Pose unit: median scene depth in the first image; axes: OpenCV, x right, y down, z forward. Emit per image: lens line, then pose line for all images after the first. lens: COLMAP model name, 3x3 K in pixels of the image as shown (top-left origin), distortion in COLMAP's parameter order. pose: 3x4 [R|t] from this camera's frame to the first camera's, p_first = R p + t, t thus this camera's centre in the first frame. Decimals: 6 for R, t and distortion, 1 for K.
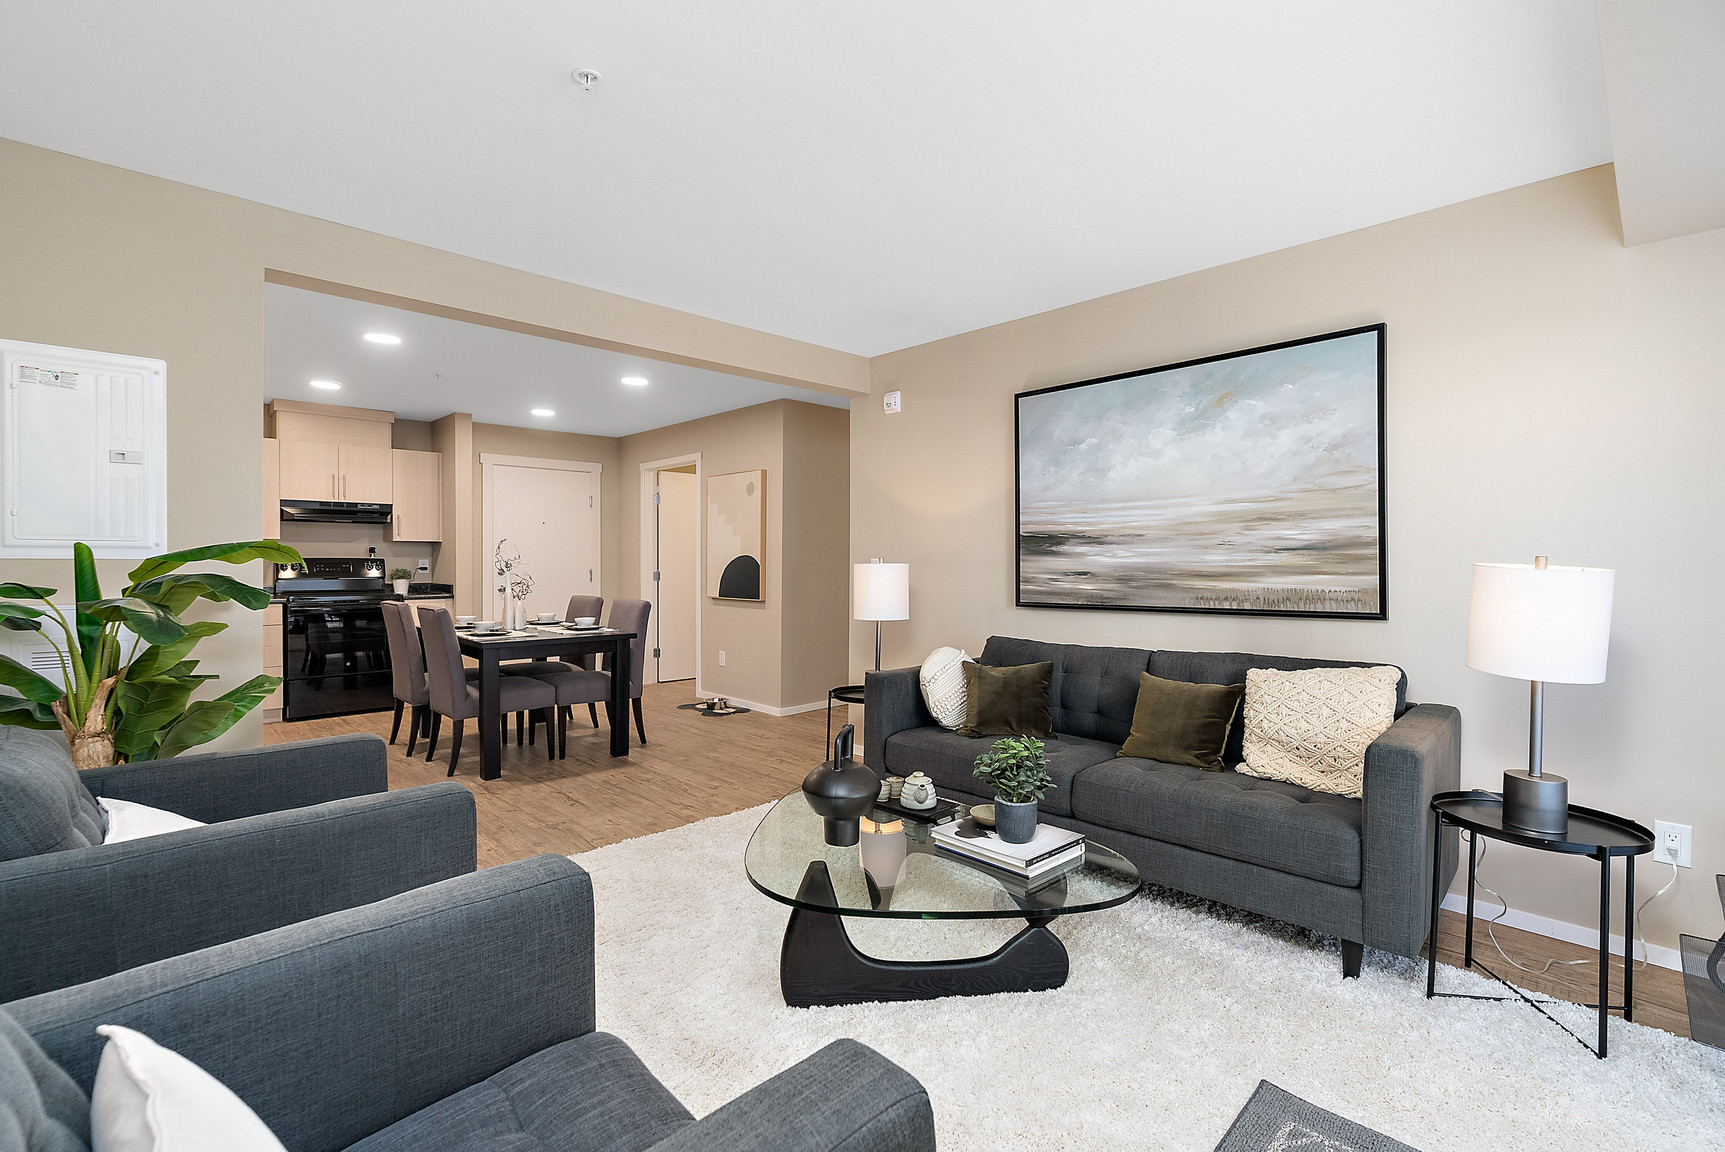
lens RADIAL K [[779.4, 0, 868.4], [0, 779.4, 571.5], [0, 0, 1]] dist [-0.010728, 0.003232]
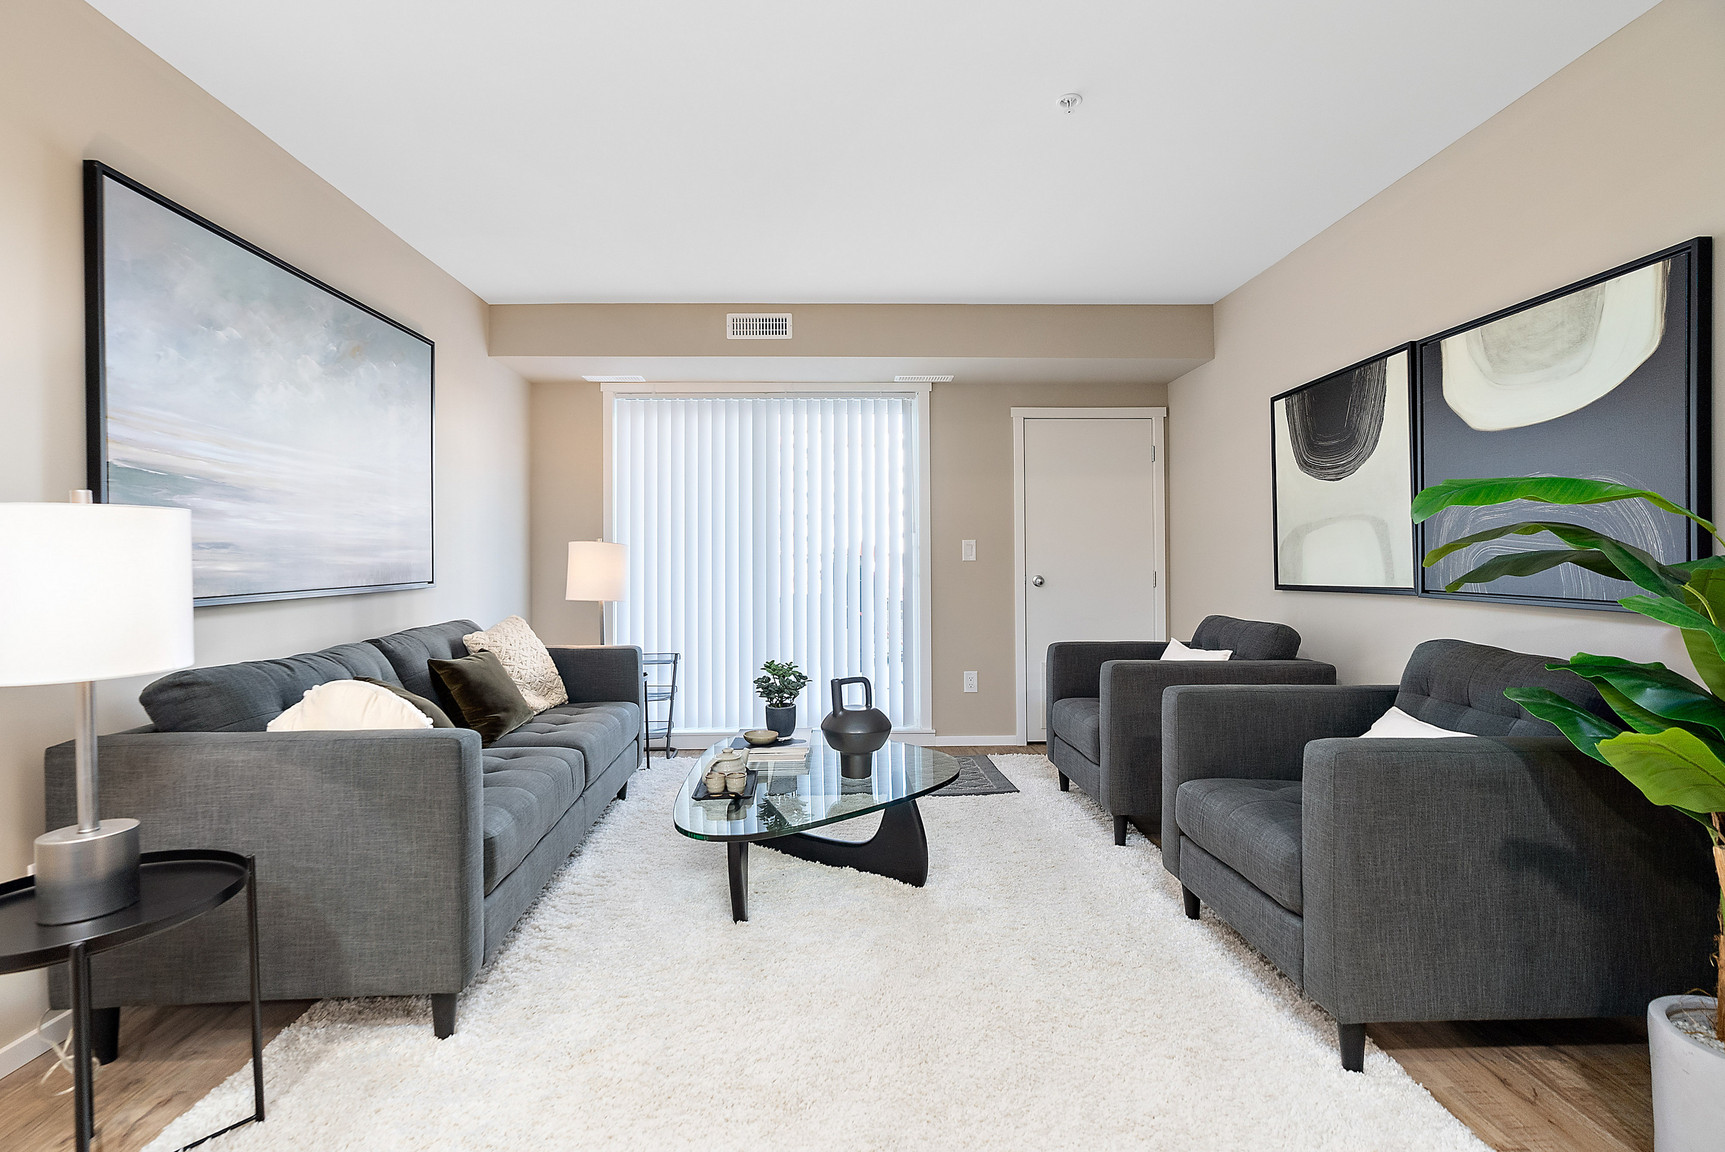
lens RADIAL K [[779.4, 0, 859.5], [0, 779.4, 558.7], [0, 0, 1]] dist [-0.010728, 0.003232]
pose [[-0.733913, 0.004496, 0.679229, -0.289475], [0.010513, 0.999933, 0.004741, 0.008792], [-0.679163, 0.010620, -0.733911, 0.645286]]
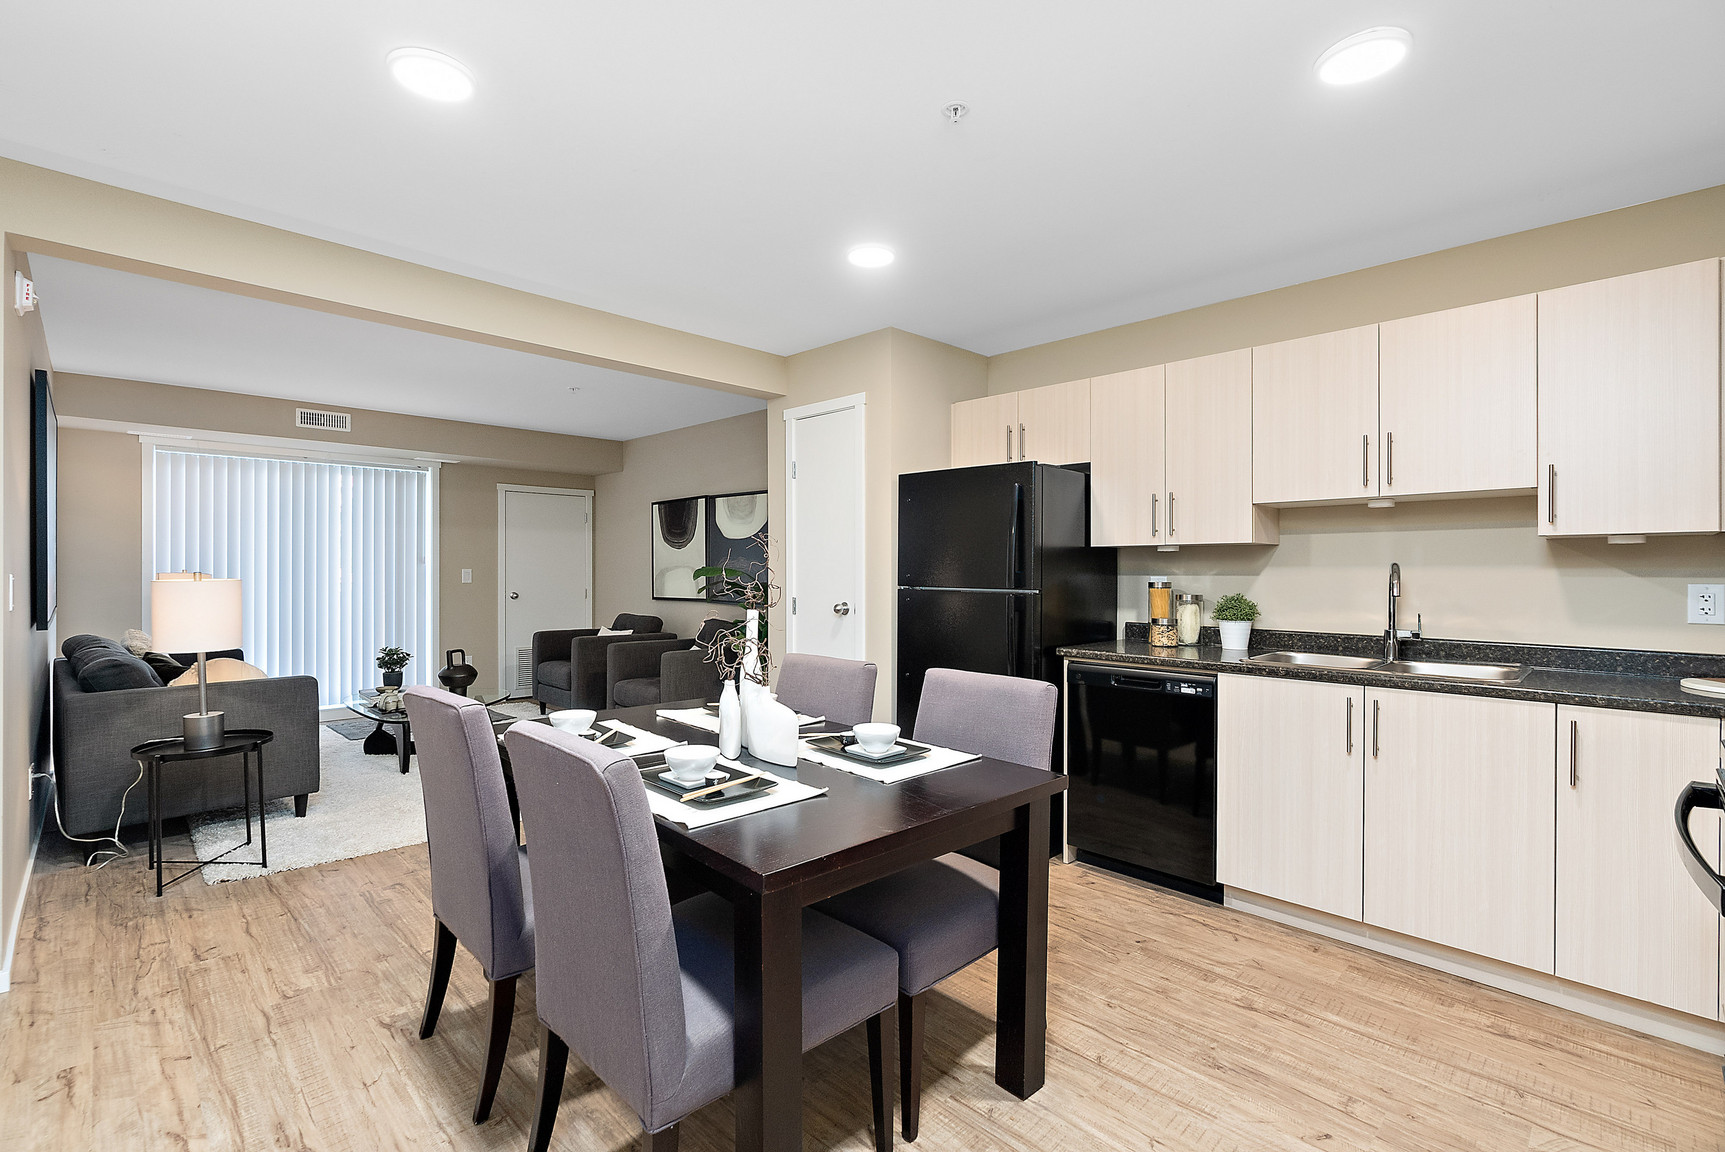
lens RADIAL K [[779.4, 0, 852.8], [0, 779.4, 569.4], [0, 0, 1]] dist [-0.010728, 0.003232]
pose [[-0.999968, -0.007893, 0.001249, -0.410907], [-0.007875, 0.999871, 0.013971, -0.022253], [-0.001359, 0.013961, -0.999902, 1.121025]]
